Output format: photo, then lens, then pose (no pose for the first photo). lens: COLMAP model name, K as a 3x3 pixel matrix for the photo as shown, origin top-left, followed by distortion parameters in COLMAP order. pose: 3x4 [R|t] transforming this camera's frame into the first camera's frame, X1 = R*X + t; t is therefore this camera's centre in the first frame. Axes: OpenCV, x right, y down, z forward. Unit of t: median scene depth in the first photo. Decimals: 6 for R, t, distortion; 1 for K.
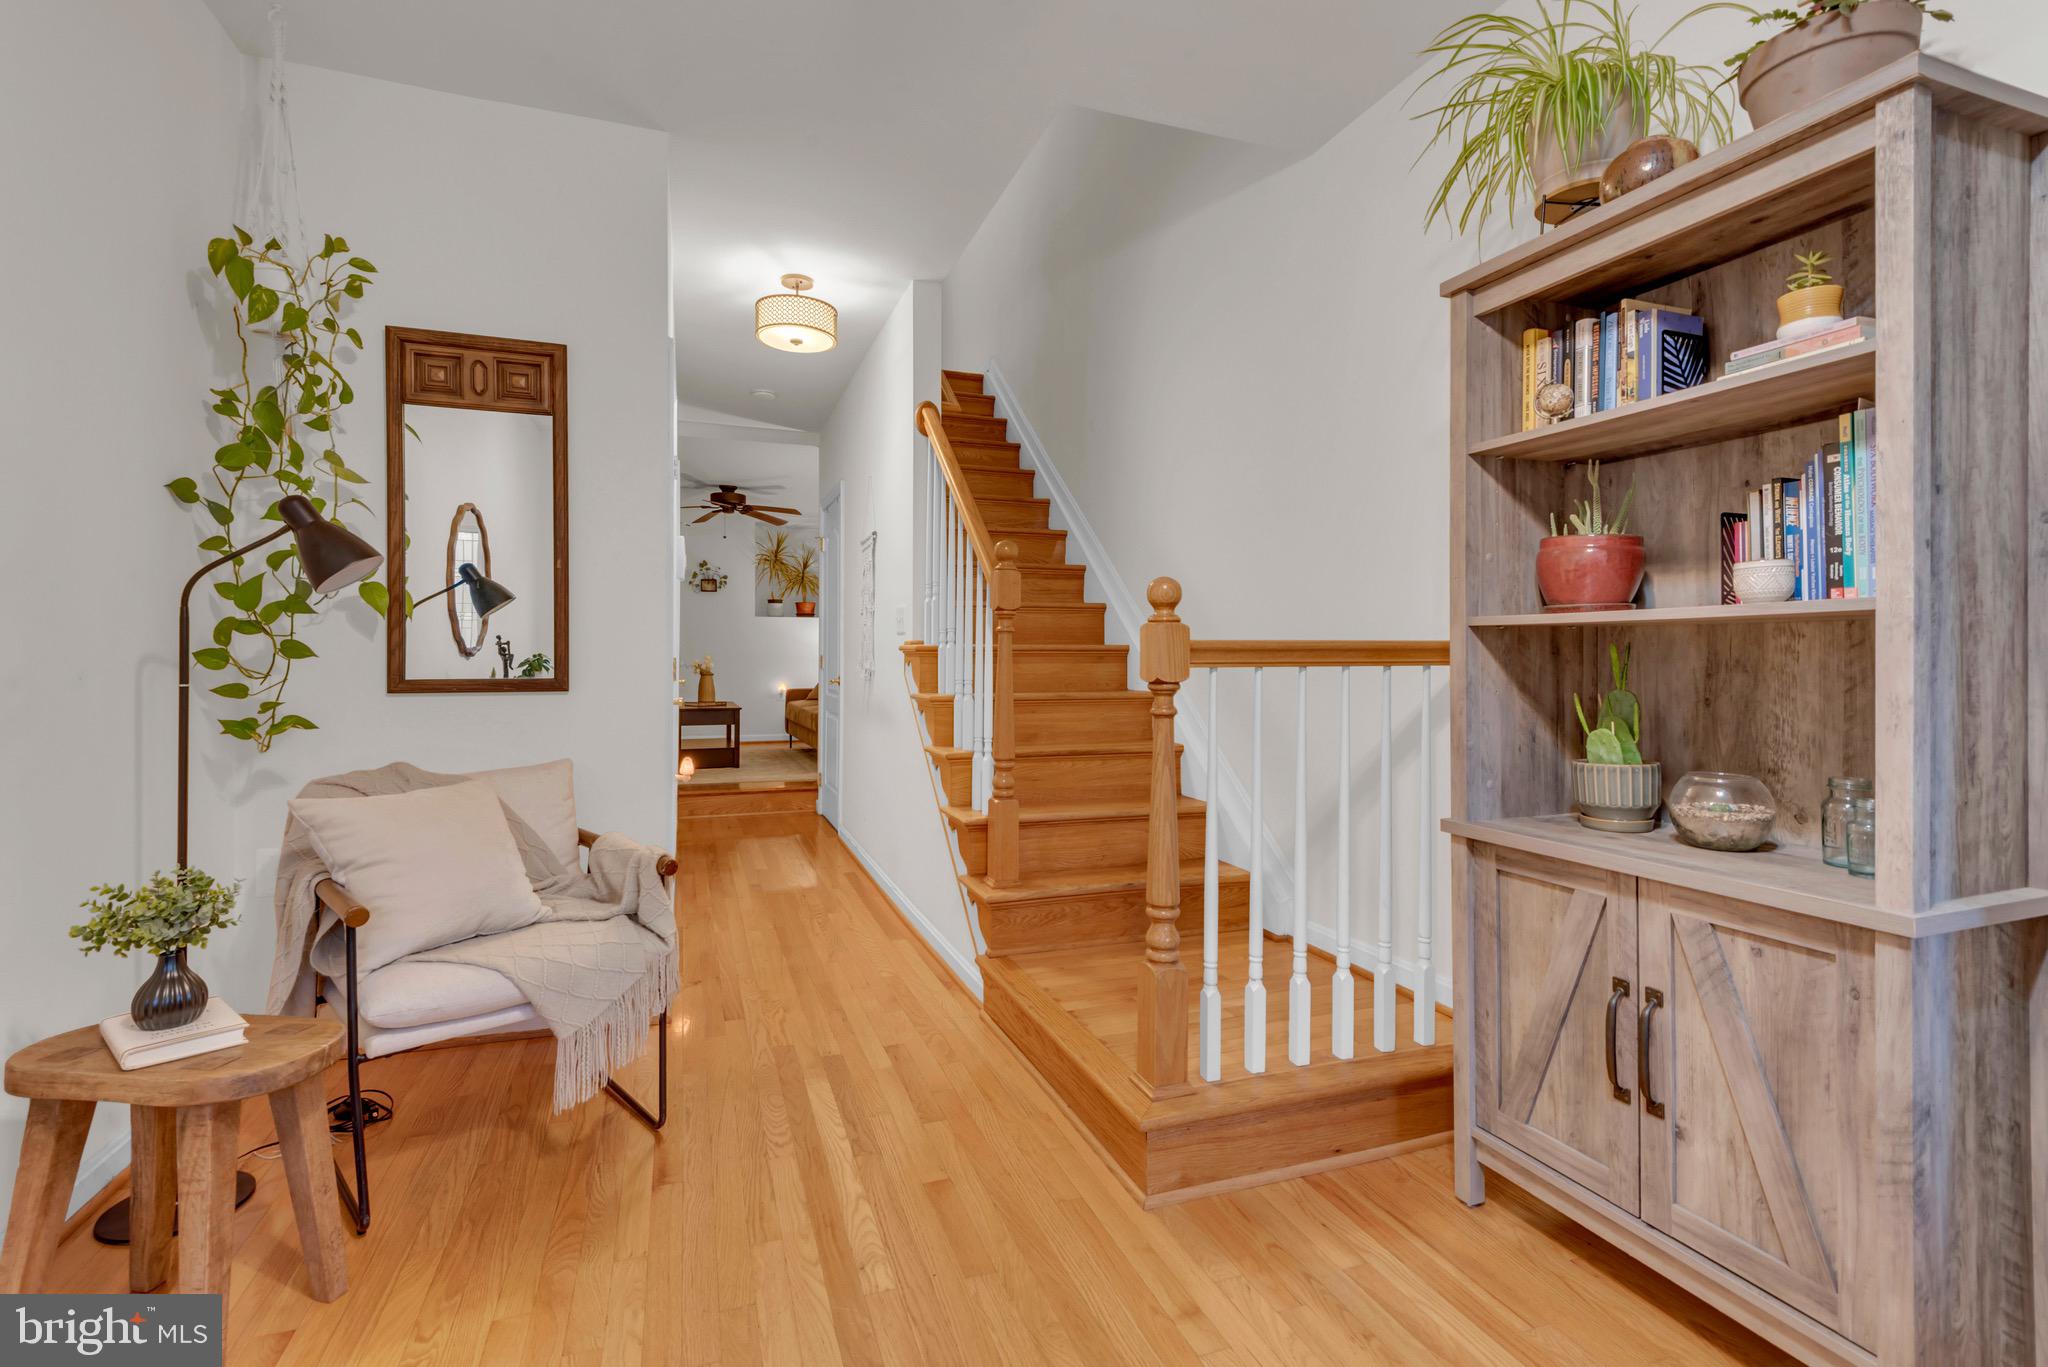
lens RADIAL K [[924.0, 0, 1017.1], [0, 924.0, 660.6], [0, 0, 1]] dist [0.043126, -0.023566]
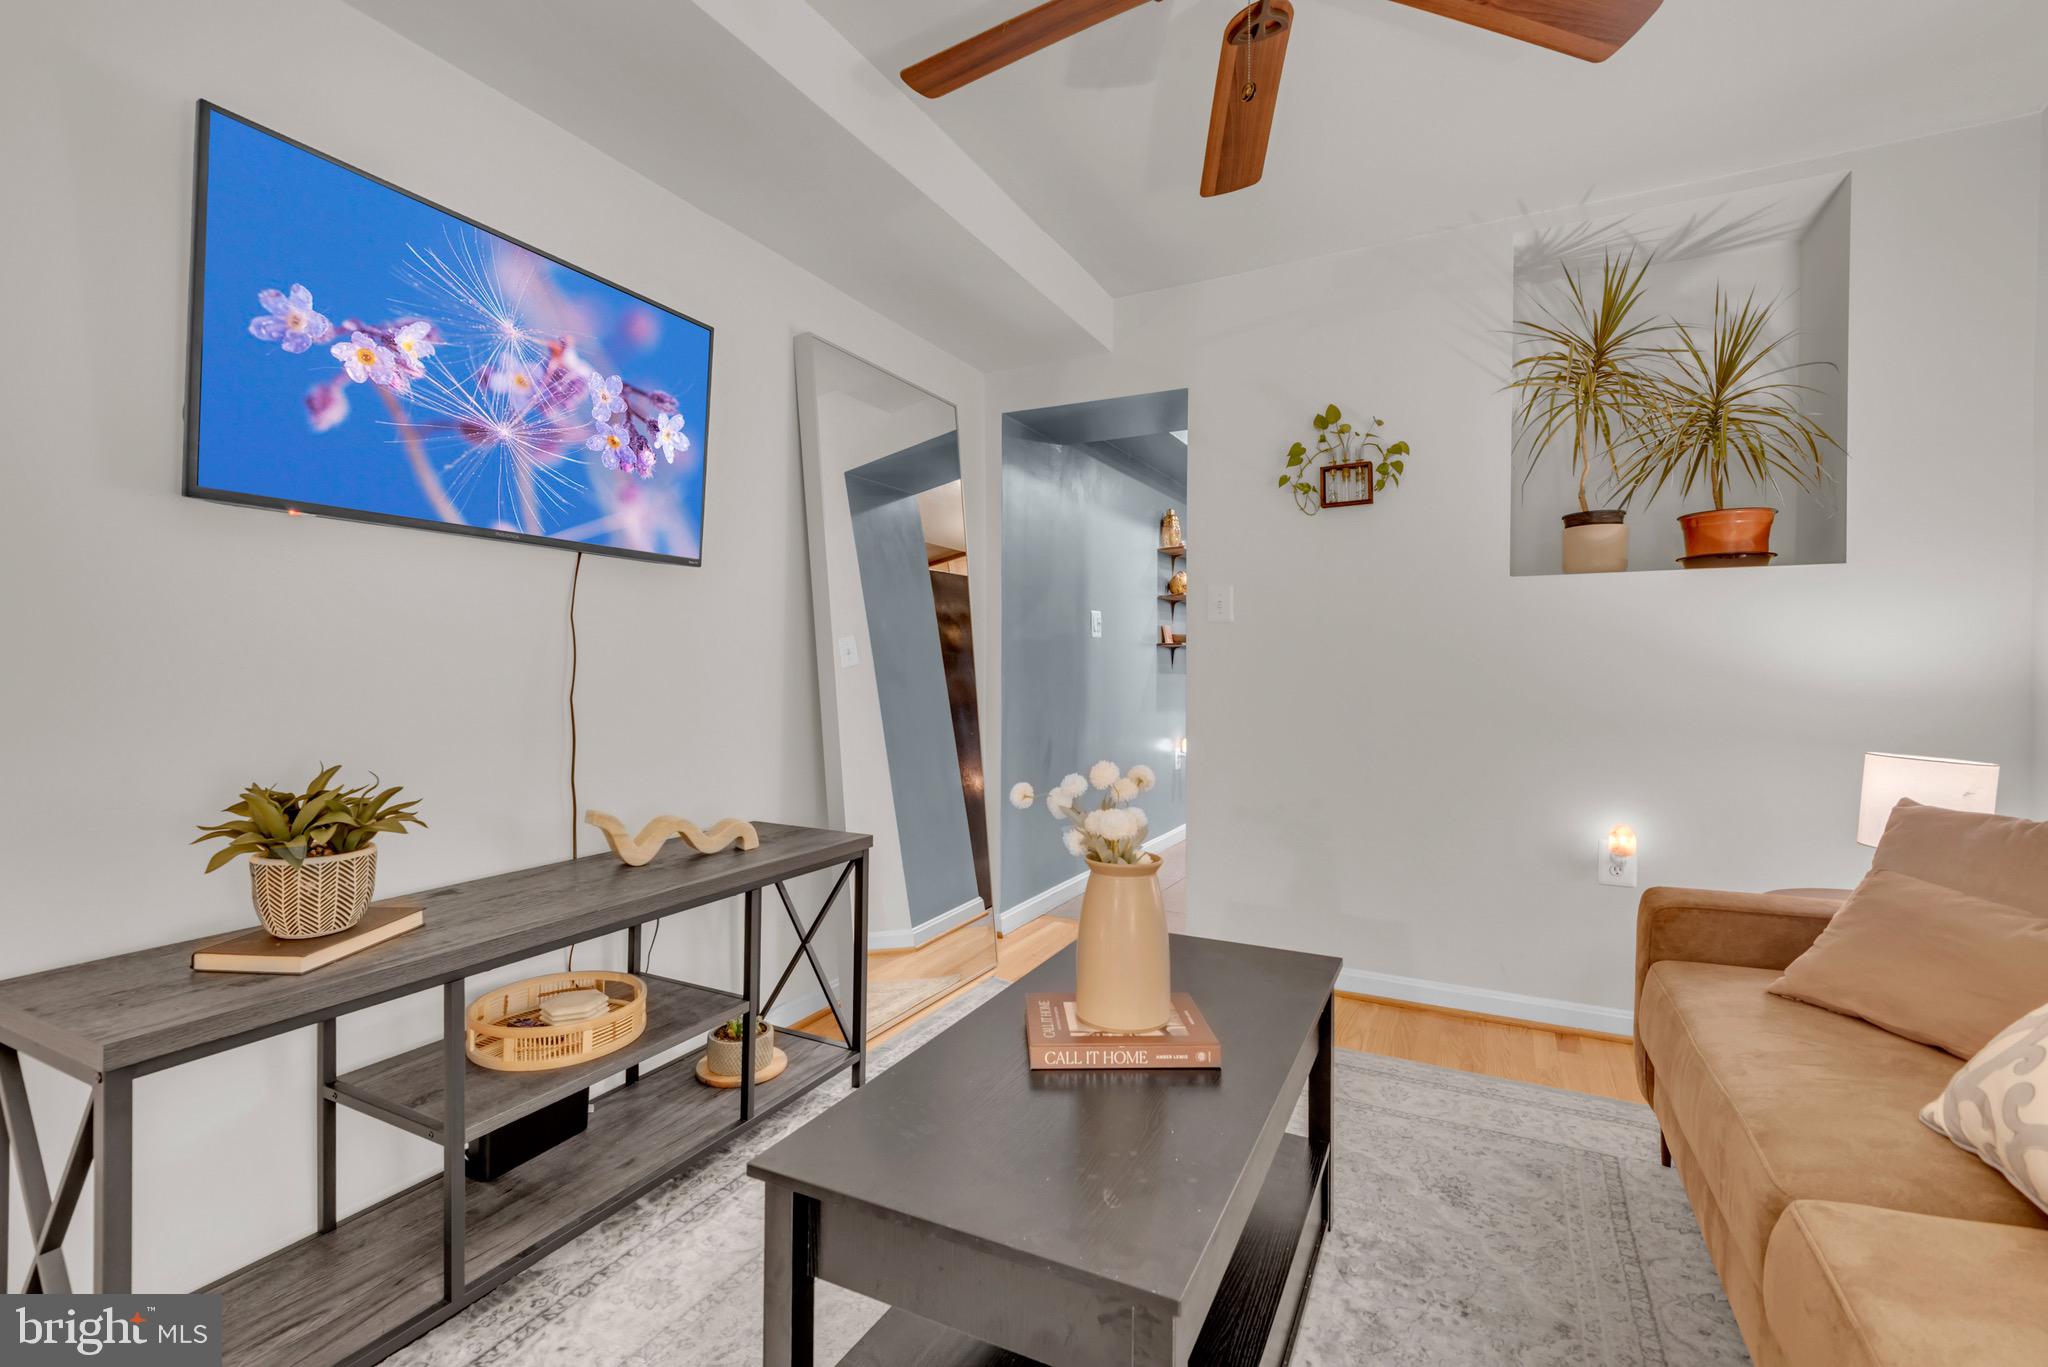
lens RADIAL K [[924.0, 0, 1017.1], [0, 924.0, 660.6], [0, 0, 1]] dist [0.043126, -0.023566]
pose [[0.679292, -0.001058, -0.733867, -0.892298], [0.000228, 0.999999, -0.001230, -0.107482], [0.733868, 0.000669, 0.679292, 3.534760]]
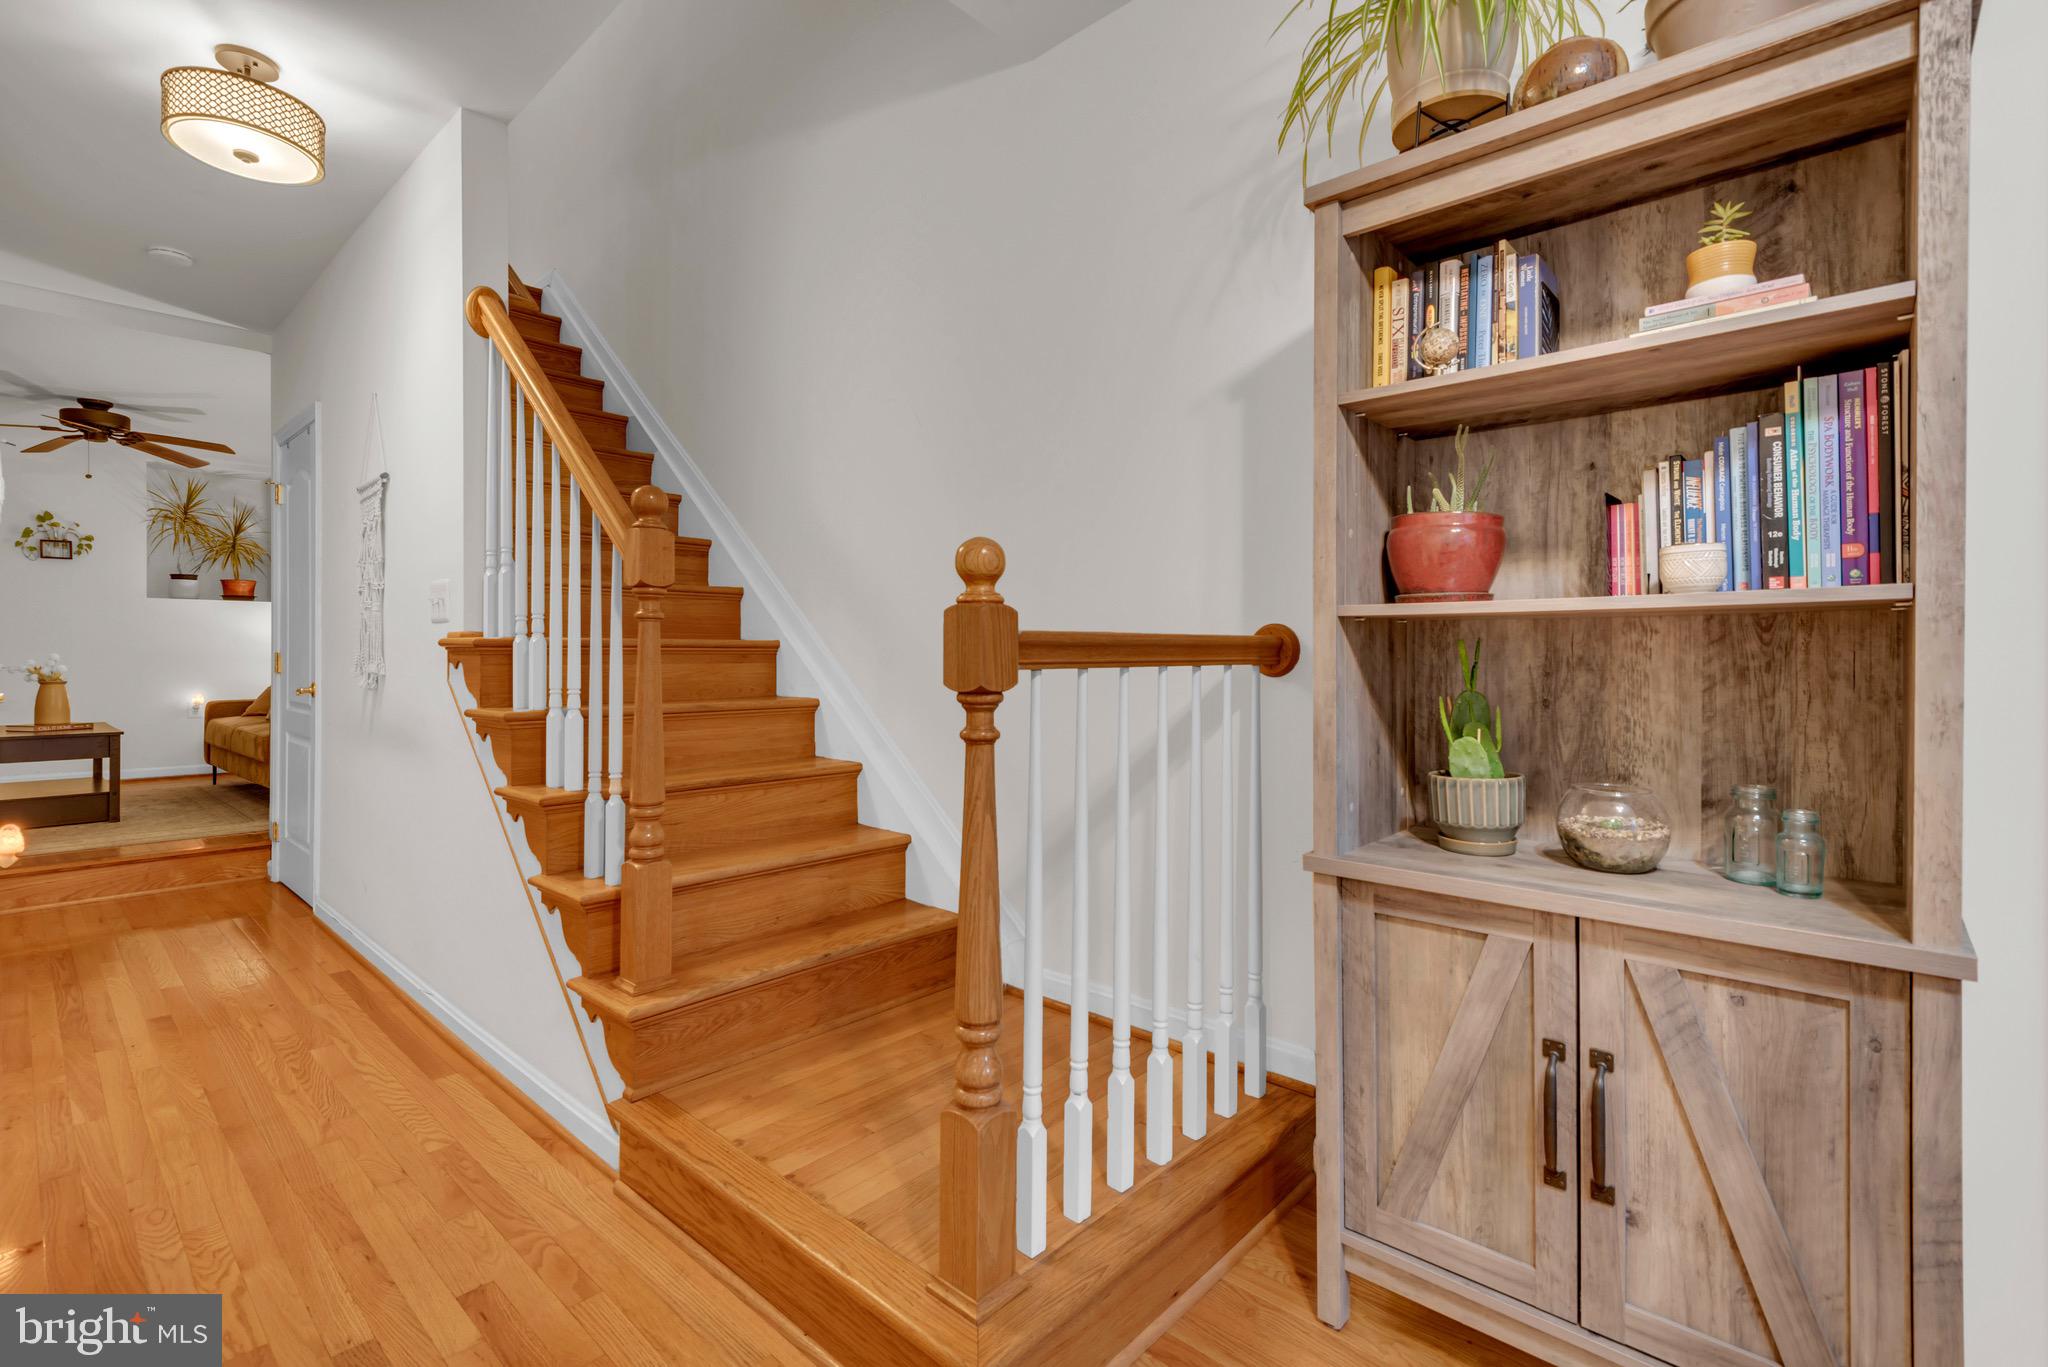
lens RADIAL K [[924.0, 0, 1017.1], [0, 924.0, 660.6], [0, 0, 1]] dist [0.043126, -0.023566]
pose [[0.889548, -0.003910, 0.456824, -0.129357], [0.003077, 0.999992, 0.002566, -0.001417], [-0.456830, -0.000877, 0.889553, 0.384721]]
